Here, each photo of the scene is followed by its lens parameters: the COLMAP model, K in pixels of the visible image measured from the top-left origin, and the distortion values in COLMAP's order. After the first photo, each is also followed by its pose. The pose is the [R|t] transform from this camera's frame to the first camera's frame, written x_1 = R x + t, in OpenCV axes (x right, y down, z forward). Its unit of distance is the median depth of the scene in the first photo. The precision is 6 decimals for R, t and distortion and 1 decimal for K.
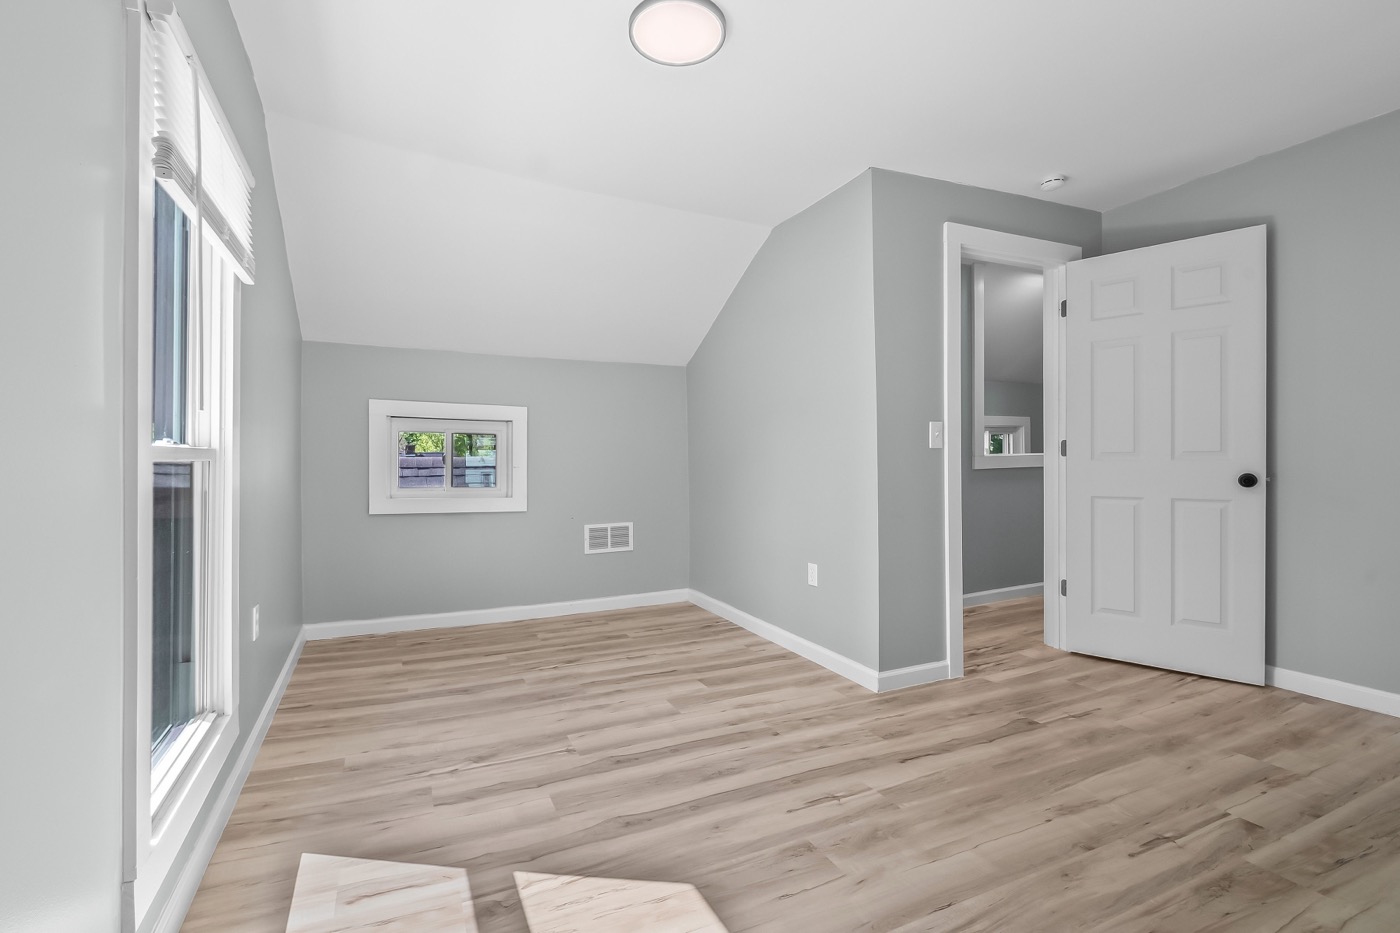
lens RADIAL K [[624.8, 0, 672.2], [0, 624.8, 450.0], [0, 0, 1]] dist [0.004009, -0.003951]
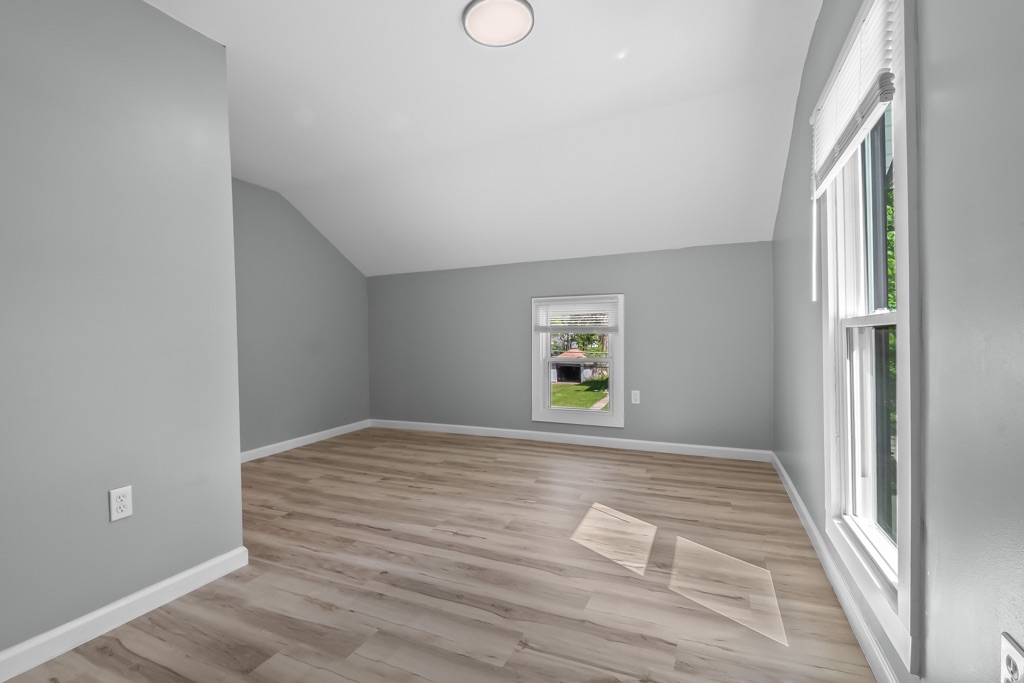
lens RADIAL K [[457.0, 0, 503.2], [0, 457.0, 341.0], [0, 0, 1]] dist [0.004009, -0.003951]
pose [[-0.655625, 0.011794, 0.754995, -0.638927], [0.011373, 0.999919, -0.005744, 0.030712], [-0.755001, 0.004821, -0.655706, 1.412218]]
